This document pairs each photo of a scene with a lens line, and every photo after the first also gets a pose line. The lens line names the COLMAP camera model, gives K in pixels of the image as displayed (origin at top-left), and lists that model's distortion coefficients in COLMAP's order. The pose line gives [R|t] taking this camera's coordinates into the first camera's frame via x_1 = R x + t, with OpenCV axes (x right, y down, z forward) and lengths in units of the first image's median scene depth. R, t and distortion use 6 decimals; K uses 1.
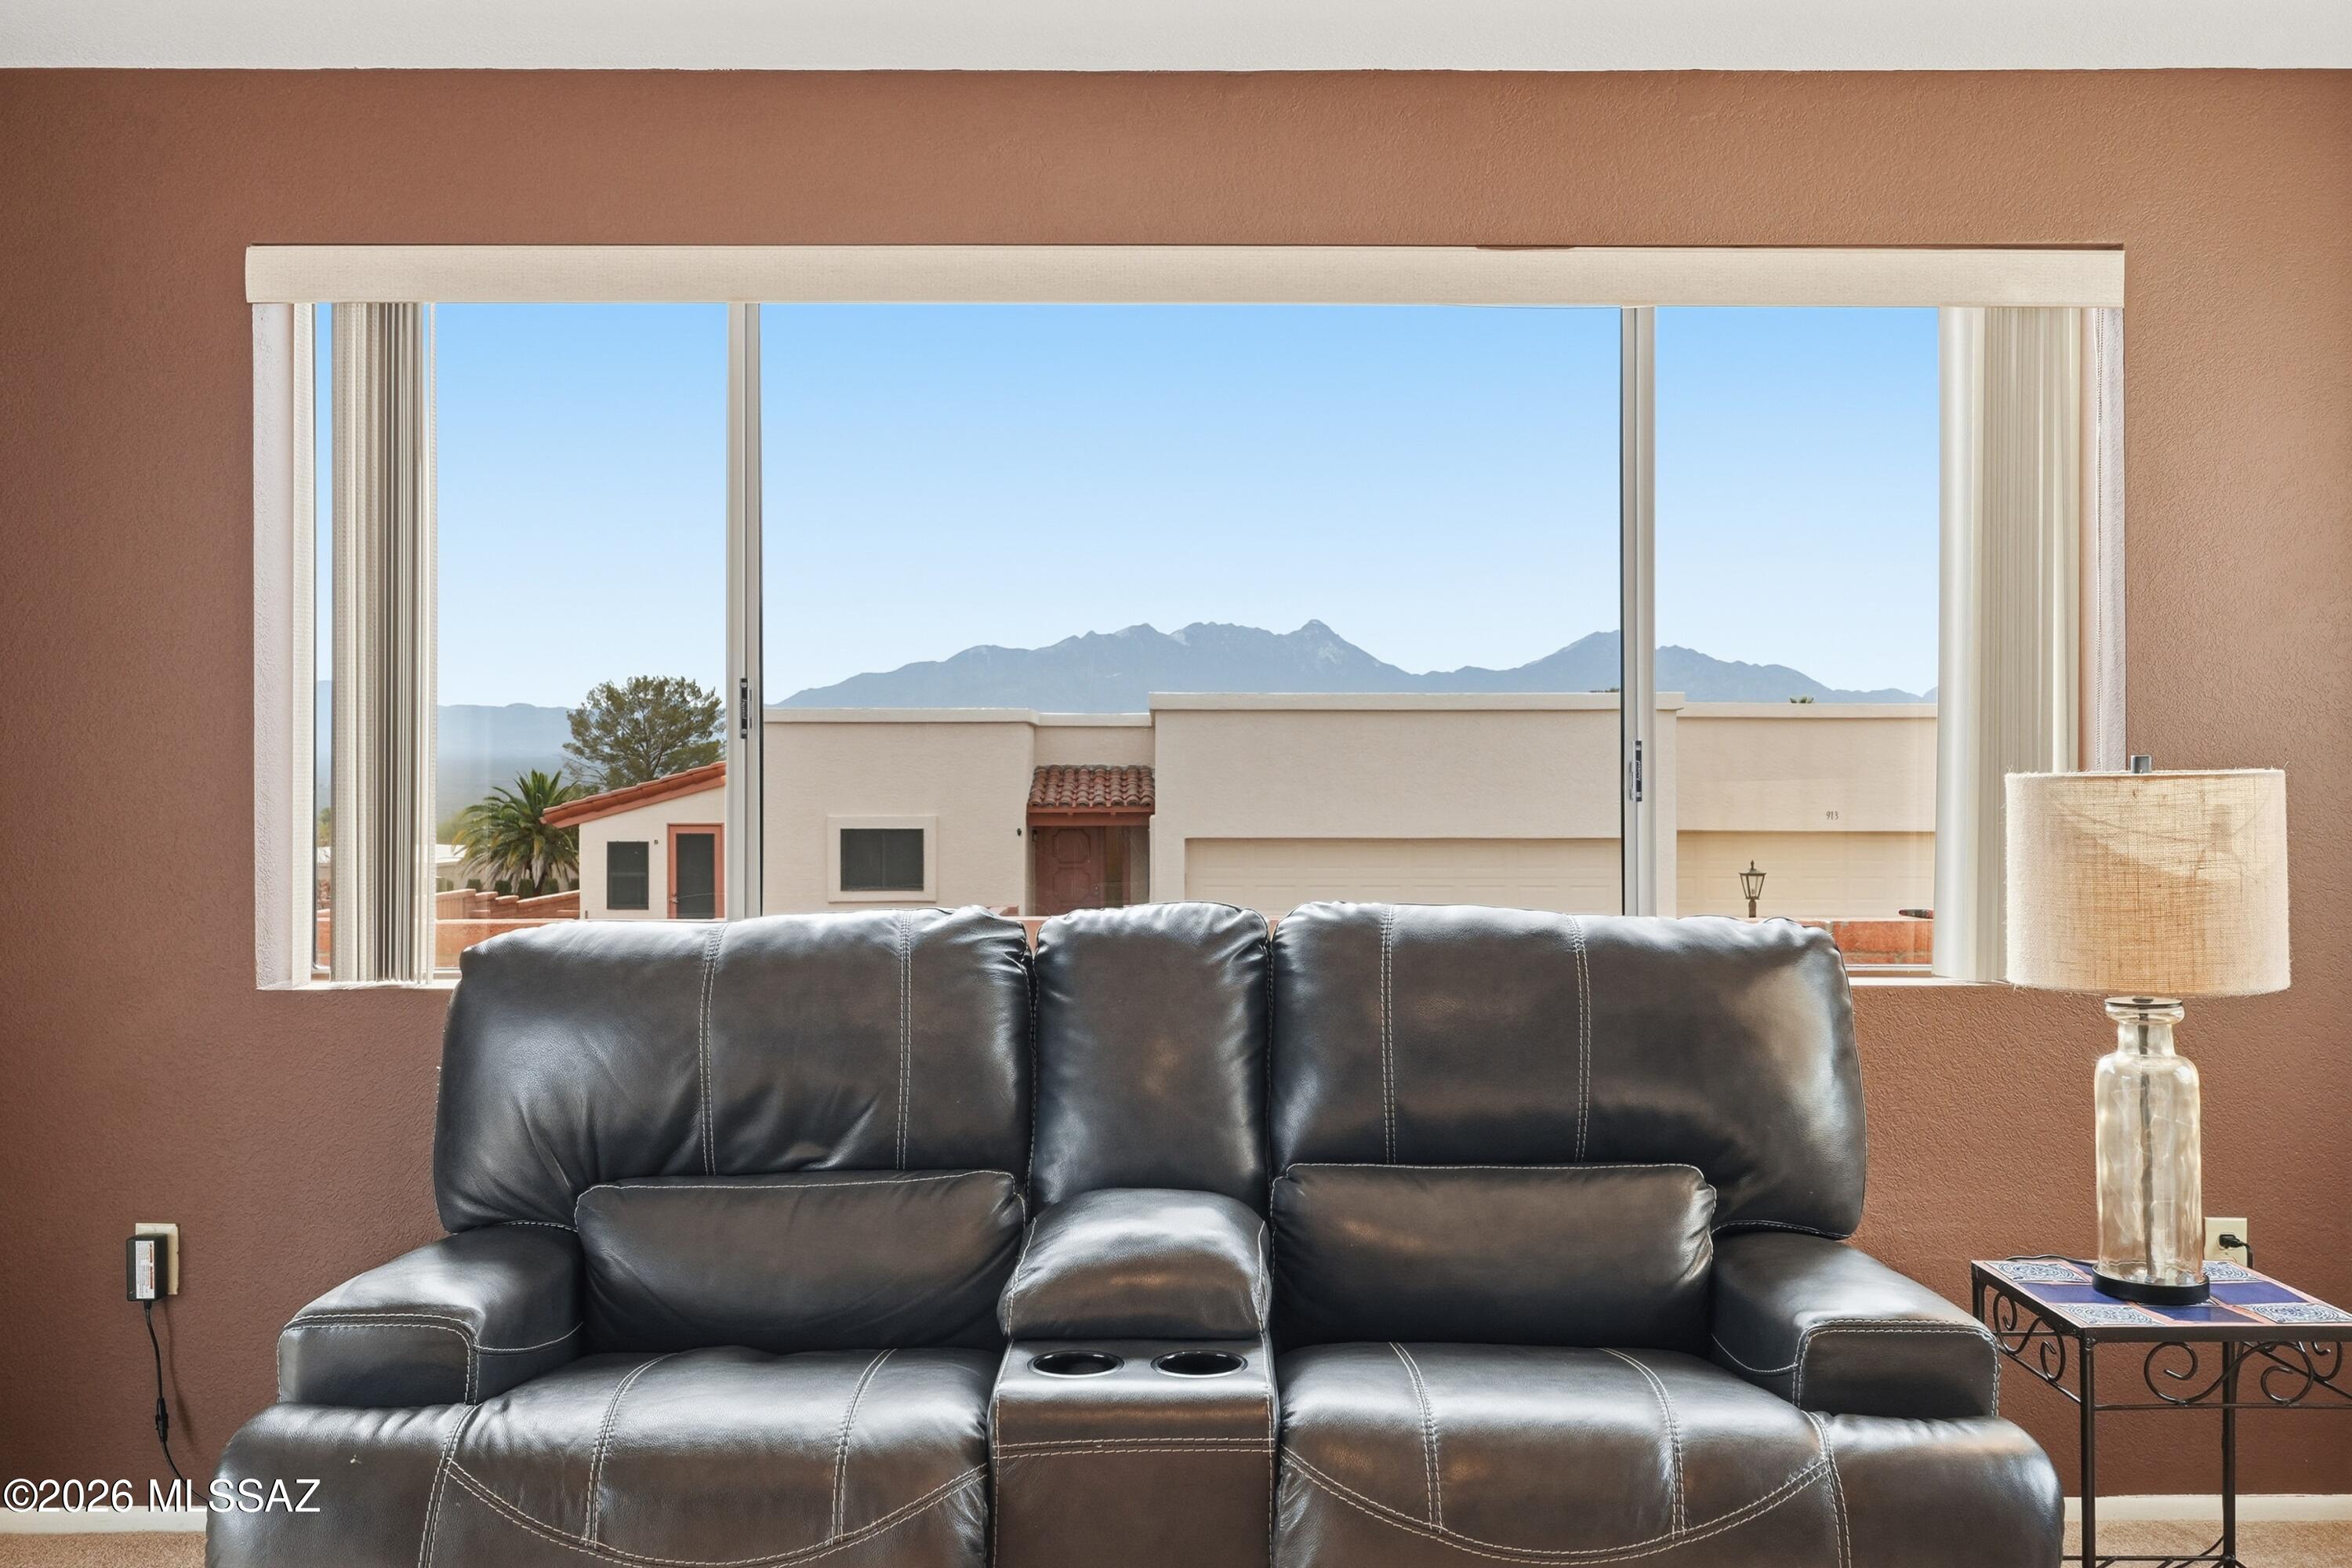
lens RADIAL K [[2063.6, 0, 1176.2], [0, 2063.6, 783.7], [0, 0, 1]] dist [0.015920, 0.001840]
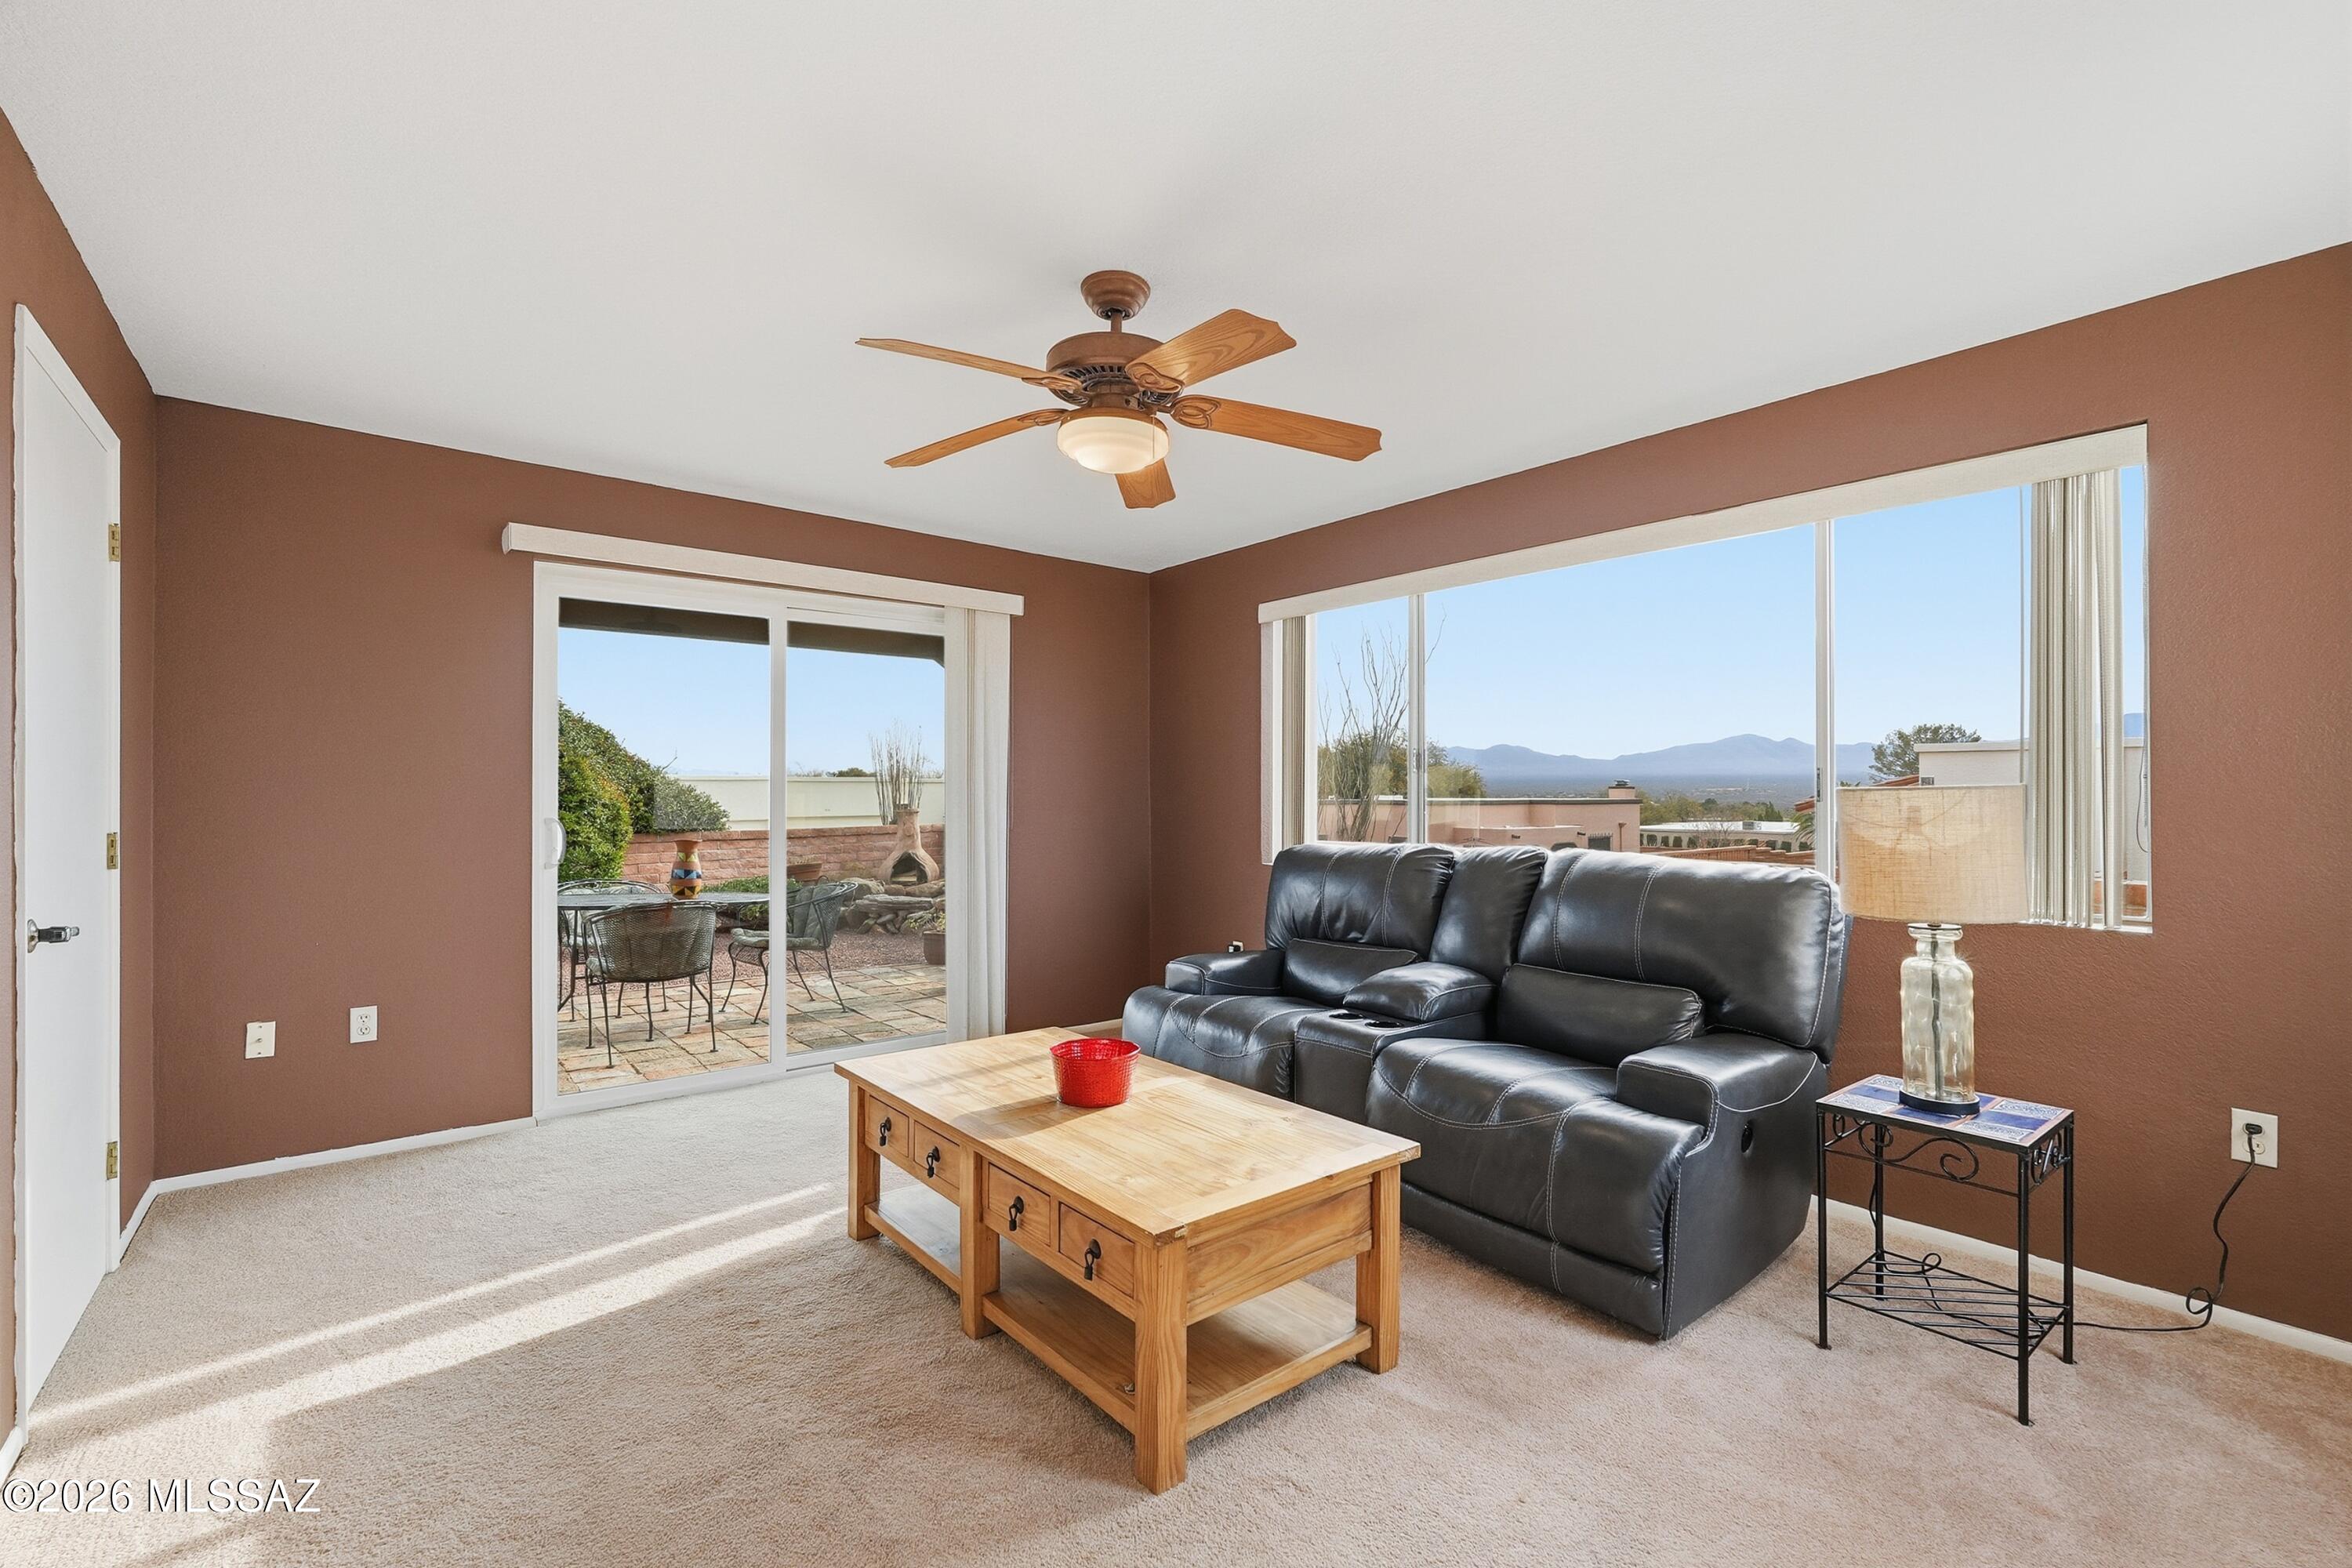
lens RADIAL K [[1065.6, 0, 1180.3], [0, 1065.6, 786.8], [0, 0, 1]] dist [-0.013400, 0.003664]
pose [[0.608091, -0.002194, -0.793864, 0.738690], [0.000798, 0.999997, -0.002152, -0.003212], [0.793867, 0.000675, 0.608091, 0.023914]]
